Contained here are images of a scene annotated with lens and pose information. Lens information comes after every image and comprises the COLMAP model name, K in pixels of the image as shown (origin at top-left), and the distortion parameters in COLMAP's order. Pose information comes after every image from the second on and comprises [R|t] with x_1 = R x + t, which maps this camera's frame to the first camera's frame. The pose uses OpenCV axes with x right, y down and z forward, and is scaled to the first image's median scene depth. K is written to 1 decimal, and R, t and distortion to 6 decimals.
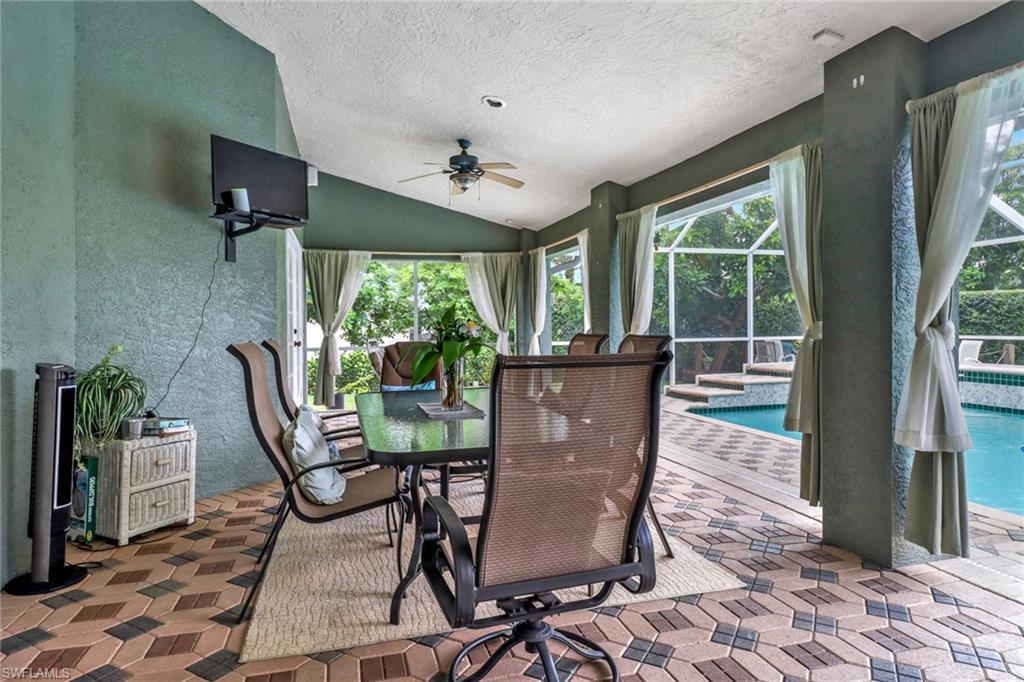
lens RADIAL K [[594.6, 0, 512.2], [0, 594.6, 325.9], [0, 0, 1]] dist [-0.000153, -0.000288]
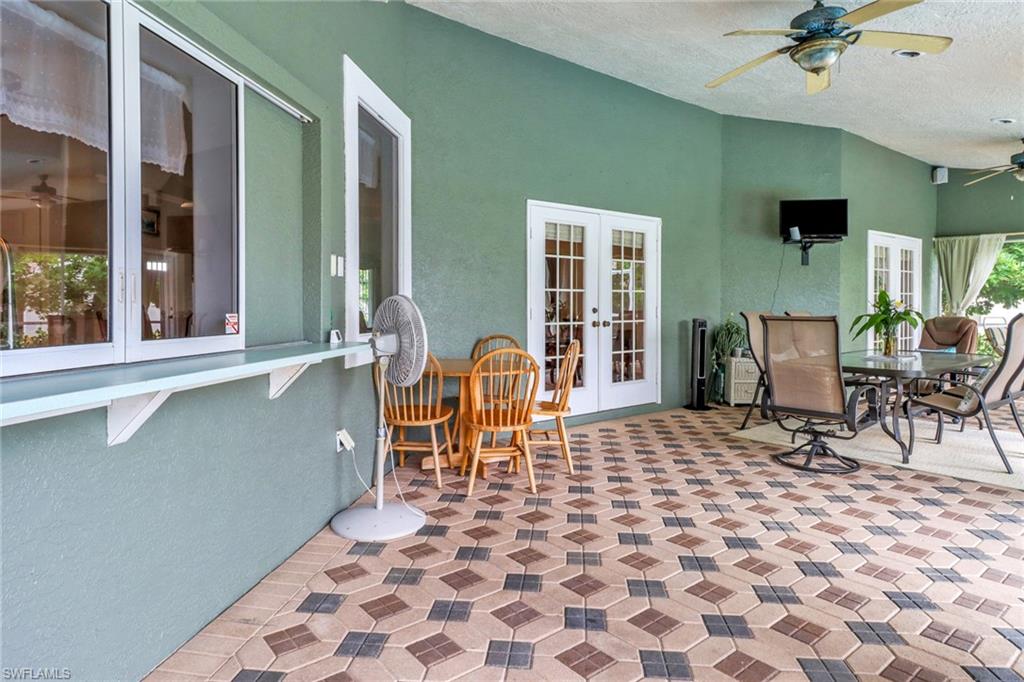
lens RADIAL K [[594.6, 0, 512.2], [0, 594.6, 325.9], [0, 0, 1]] dist [-0.000153, -0.000288]
pose [[0.386473, 0.039125, -0.921470, 0.854200], [-0.001725, 0.999129, 0.041699, -0.006188], [0.922299, -0.014526, 0.386204, -0.469804]]
